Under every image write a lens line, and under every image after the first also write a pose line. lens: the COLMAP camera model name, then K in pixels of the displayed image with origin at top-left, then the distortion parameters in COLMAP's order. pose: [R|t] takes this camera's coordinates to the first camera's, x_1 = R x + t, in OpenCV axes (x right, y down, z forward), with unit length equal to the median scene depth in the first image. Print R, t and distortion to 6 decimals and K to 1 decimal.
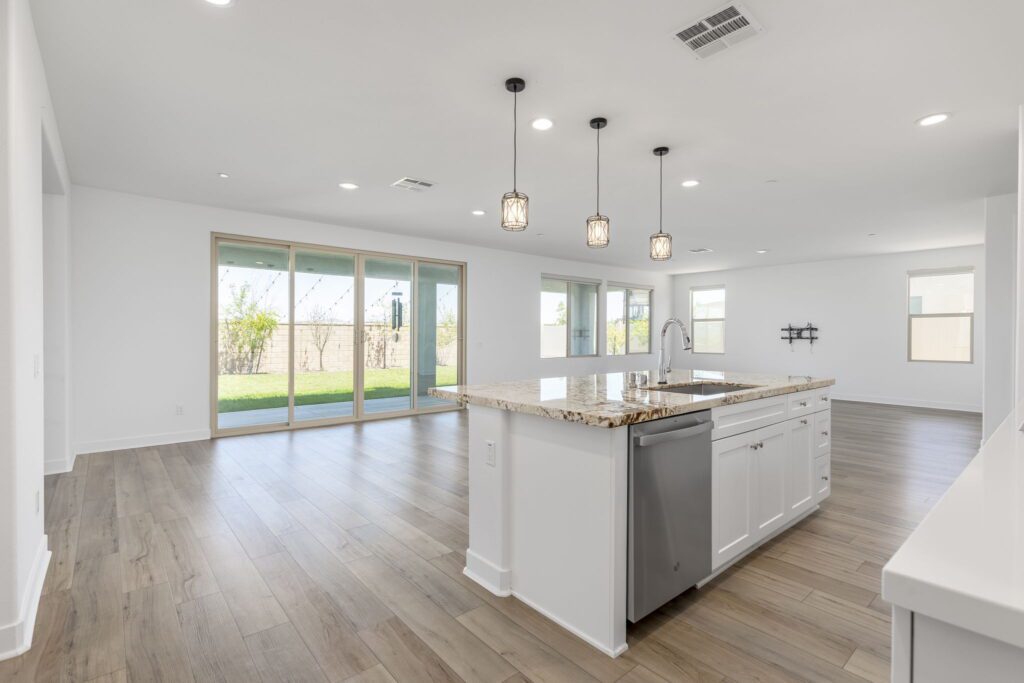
lens RADIAL K [[482.1, 0, 506.2], [0, 482.1, 338.1], [0, 0, 1]] dist [-0.010614, 0.000849]
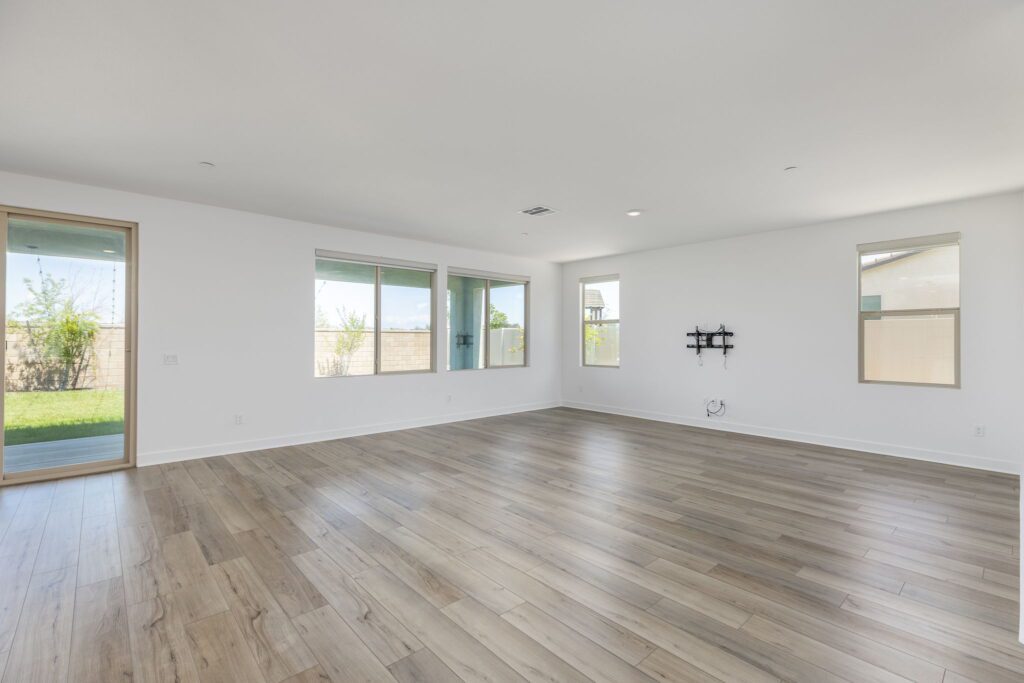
lens RADIAL K [[482.1, 0, 489.2], [0, 482.1, 343.5], [0, 0, 1]] dist [-0.010614, 0.000849]
pose [[0.999951, 0.001929, 0.009757, 0.277255], [-0.001902, 0.999994, -0.002775, -0.001828], [-0.009762, 0.002757, 0.999949, 0.296921]]
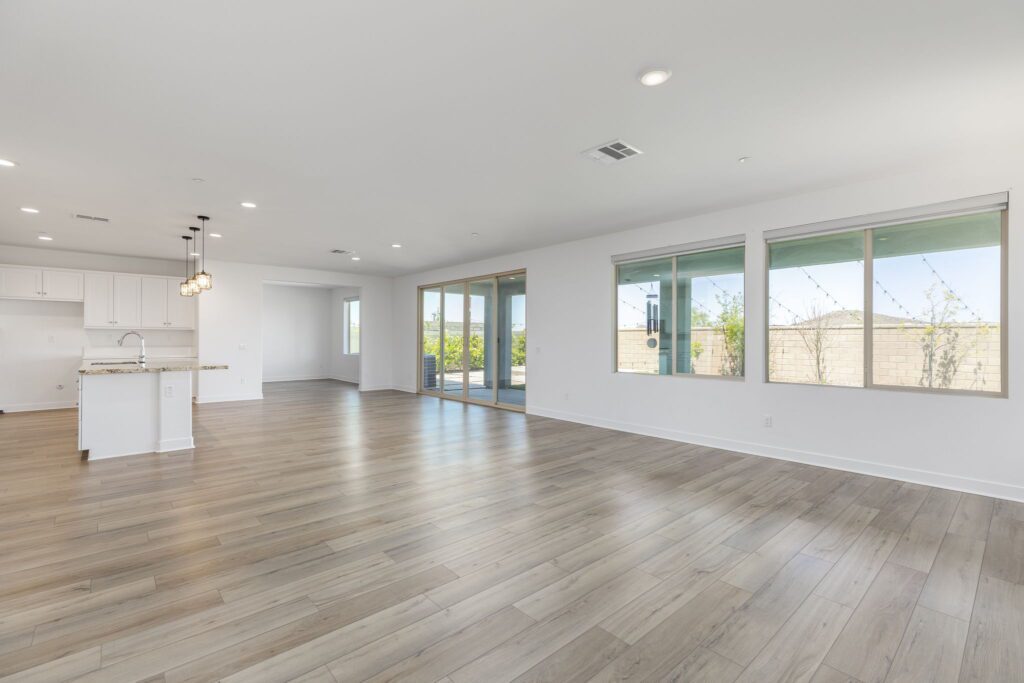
lens RADIAL K [[454.1, 0, 511.7], [0, 454.1, 341.7], [0, 0, 1]] dist [0.005519, 0.000283]
pose [[0.012139, 0.006646, -0.999904, 0.728699], [-0.012000, 0.999907, 0.006500, -0.005077], [0.999854, 0.011920, 0.012218, 0.784038]]
